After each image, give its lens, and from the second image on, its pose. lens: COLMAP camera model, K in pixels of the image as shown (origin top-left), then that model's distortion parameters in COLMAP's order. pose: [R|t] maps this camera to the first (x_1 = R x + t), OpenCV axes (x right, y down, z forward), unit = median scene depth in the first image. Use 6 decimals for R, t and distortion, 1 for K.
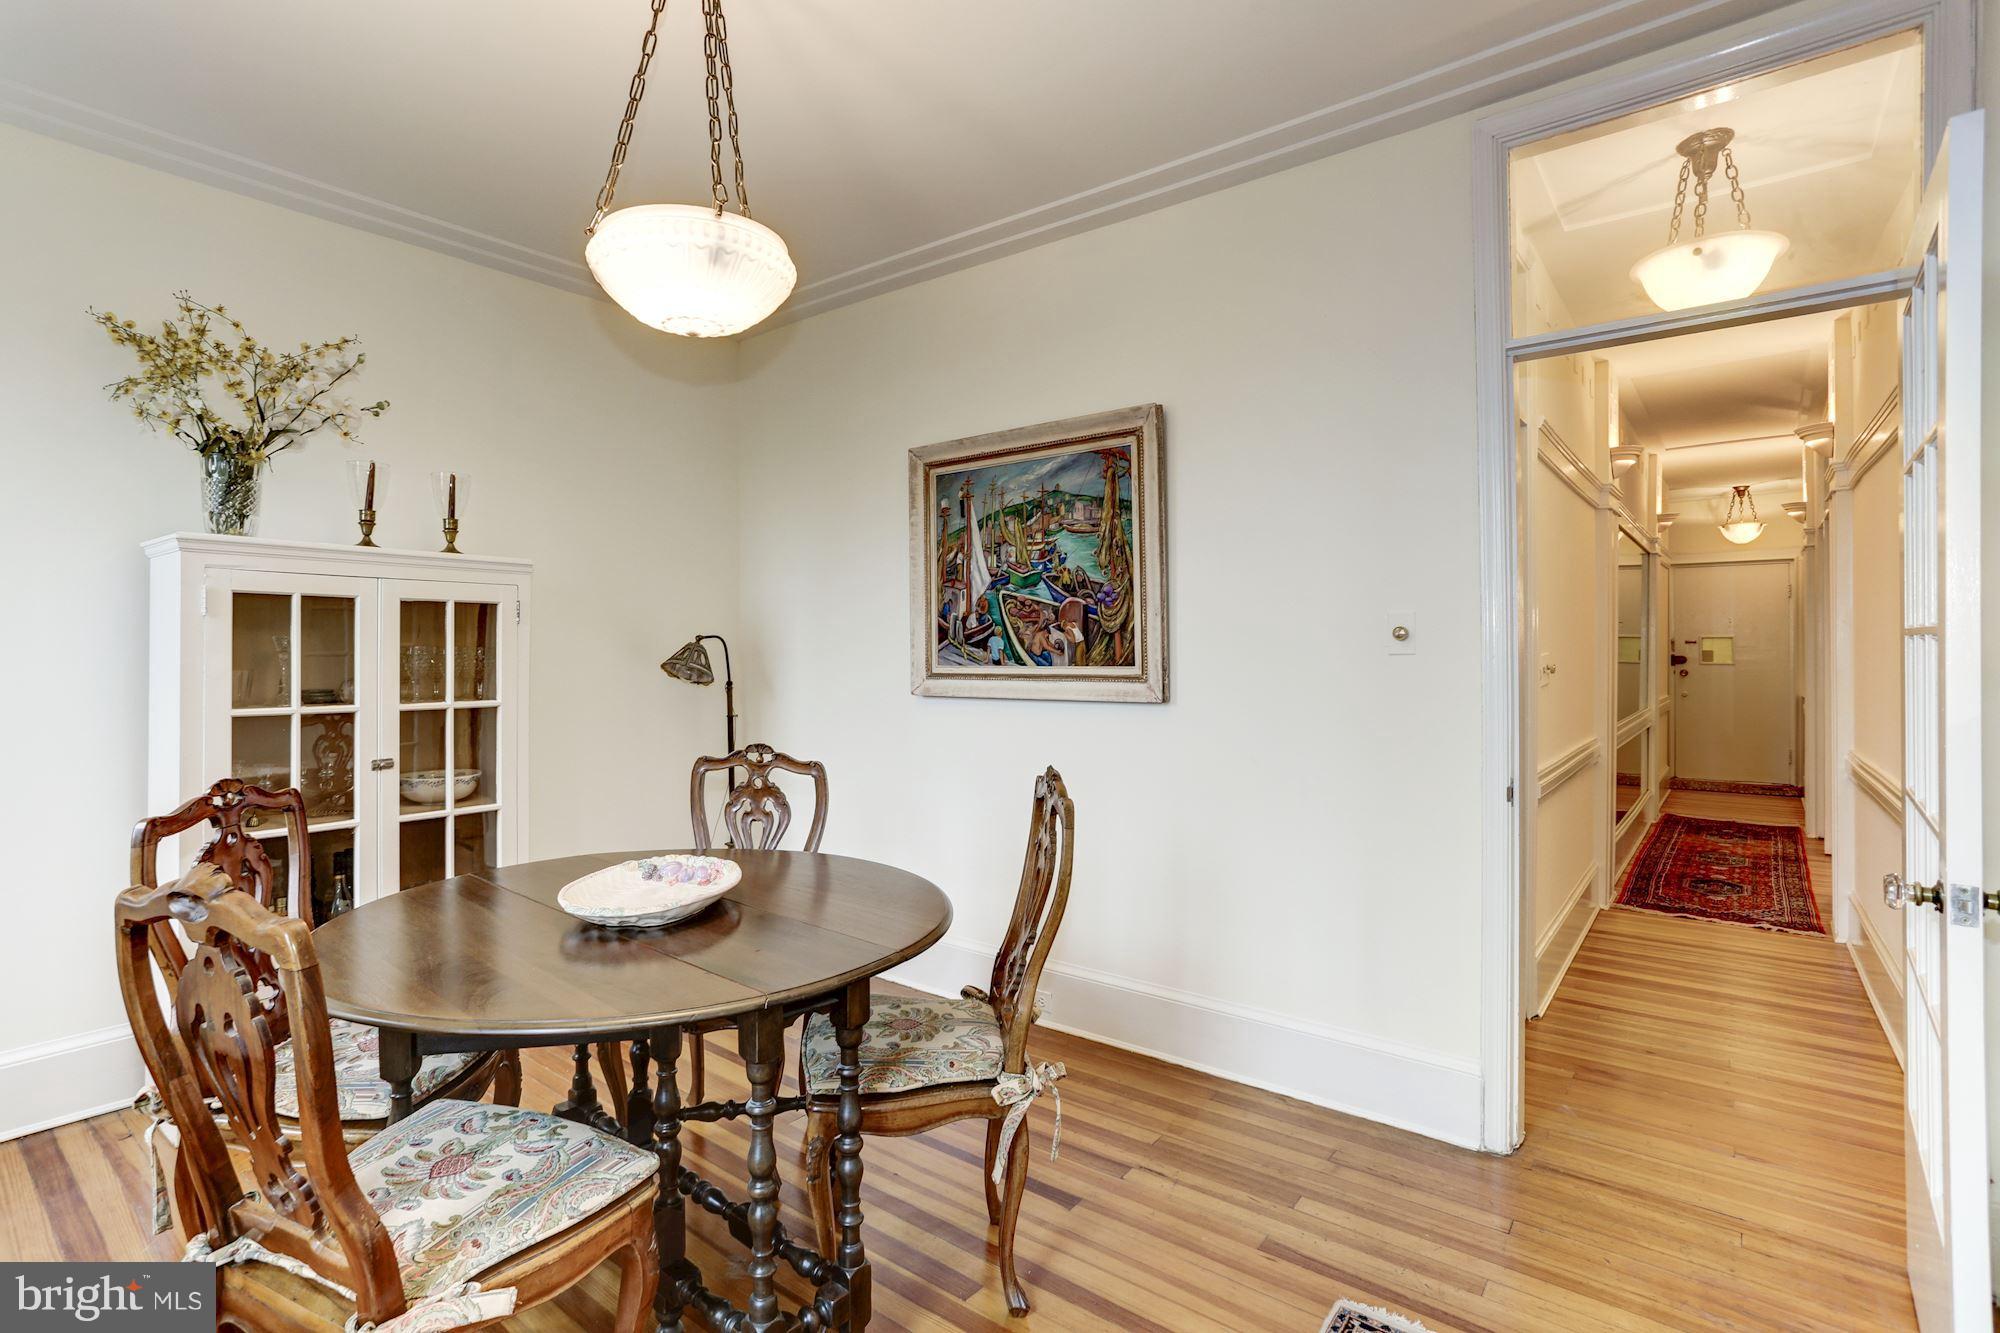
lens RADIAL K [[991.0, 0, 992.0], [0, 991.0, 642.7], [0, 0, 1]] dist [0.003047, 0.000837]
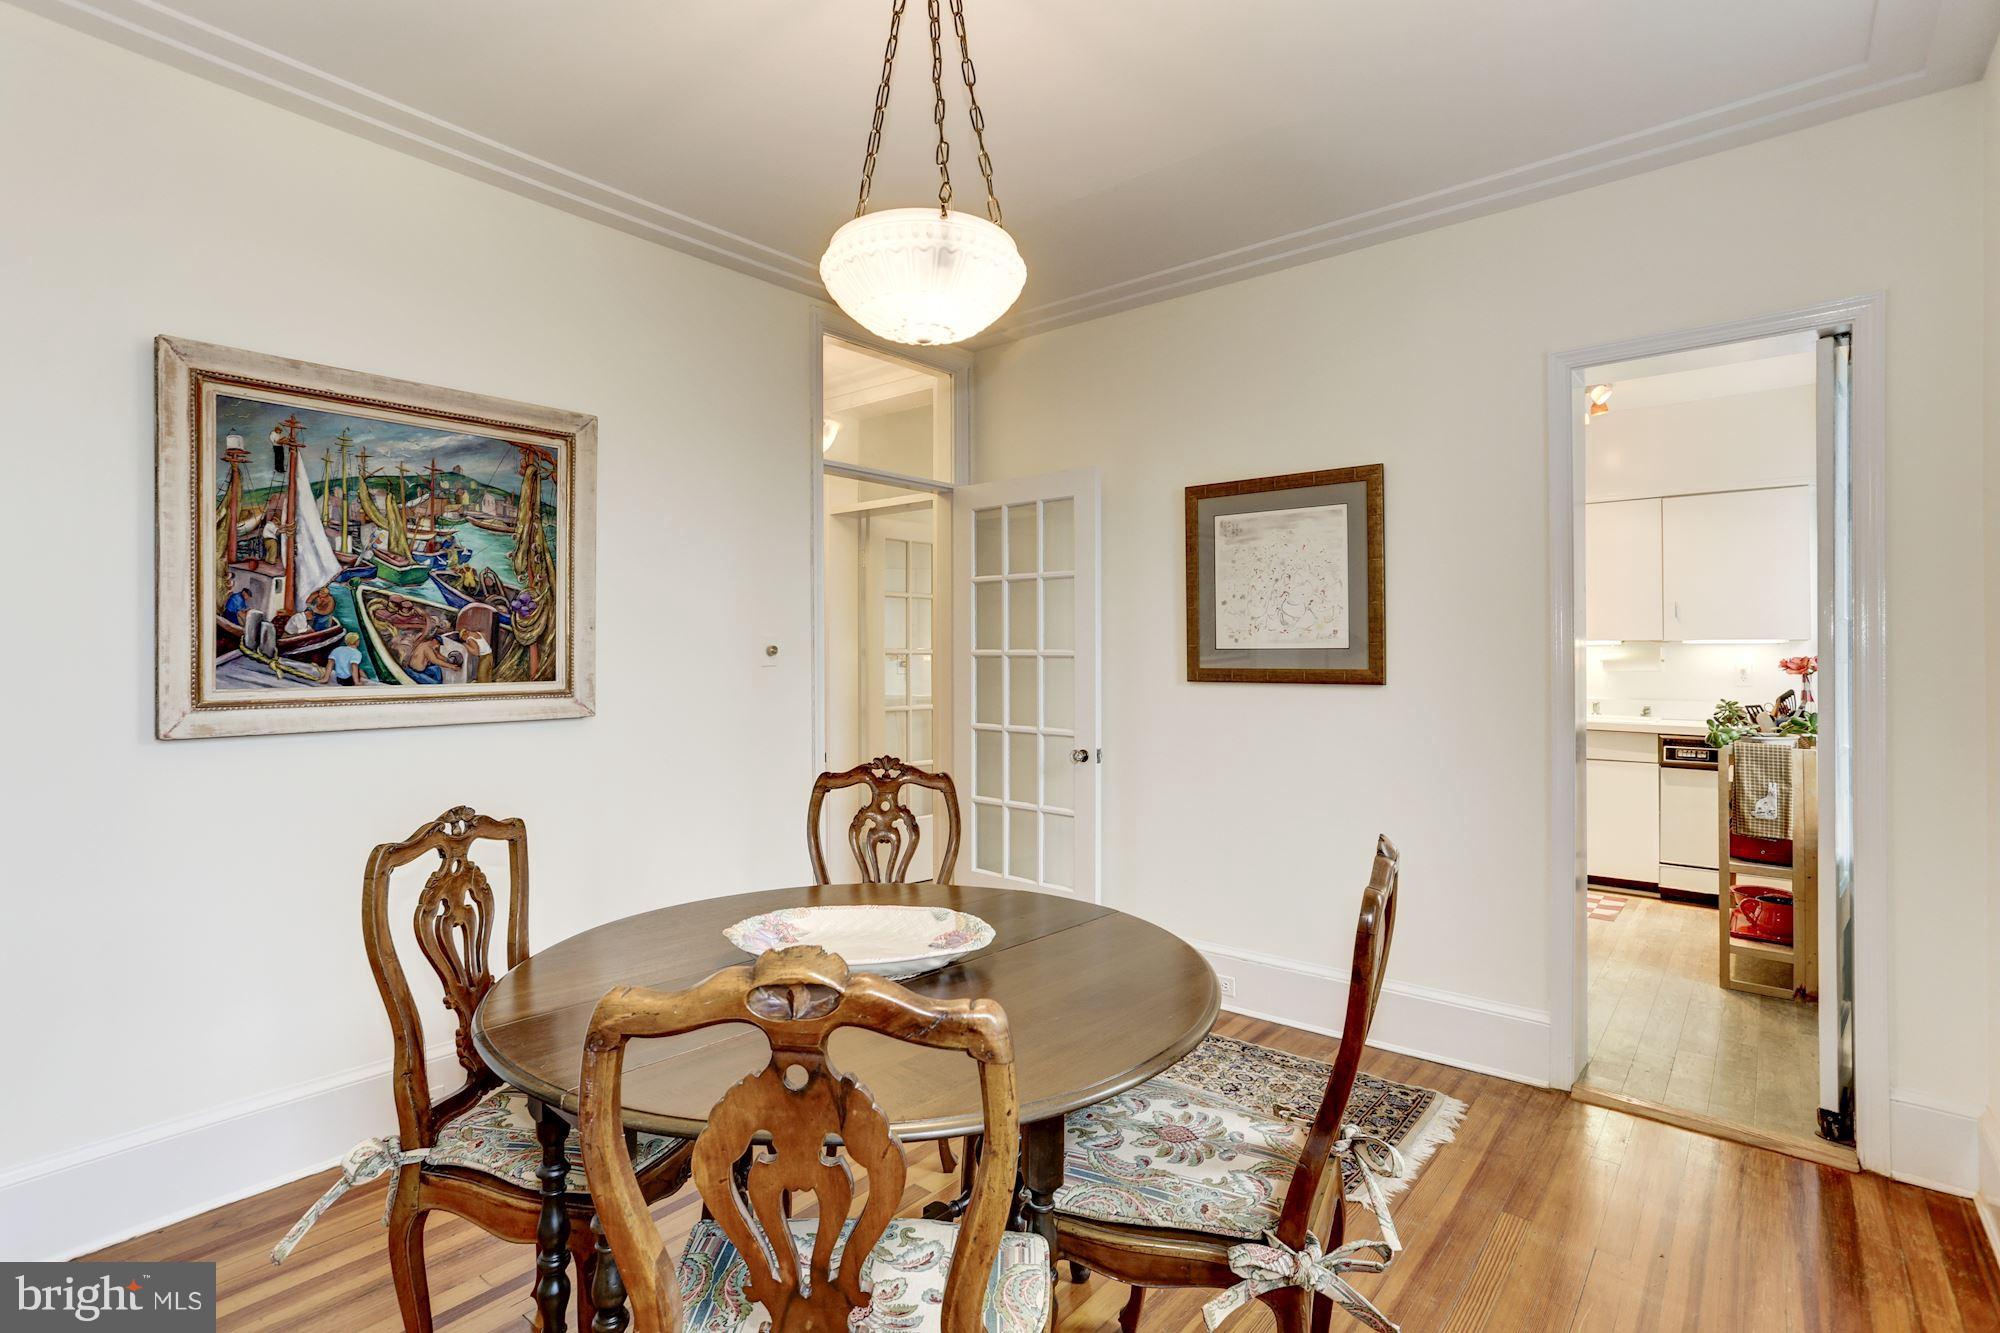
lens RADIAL K [[960.9, 0, 976.4], [0, 960.9, 656.1], [0, 0, 1]] dist [-0.000629, 0.000392]
pose [[0.041930, 0.001955, 0.999119, -0.721240], [-0.005767, 0.999982, -0.001715, -0.000634], [-0.999104, -0.005690, 0.041941, 0.524783]]
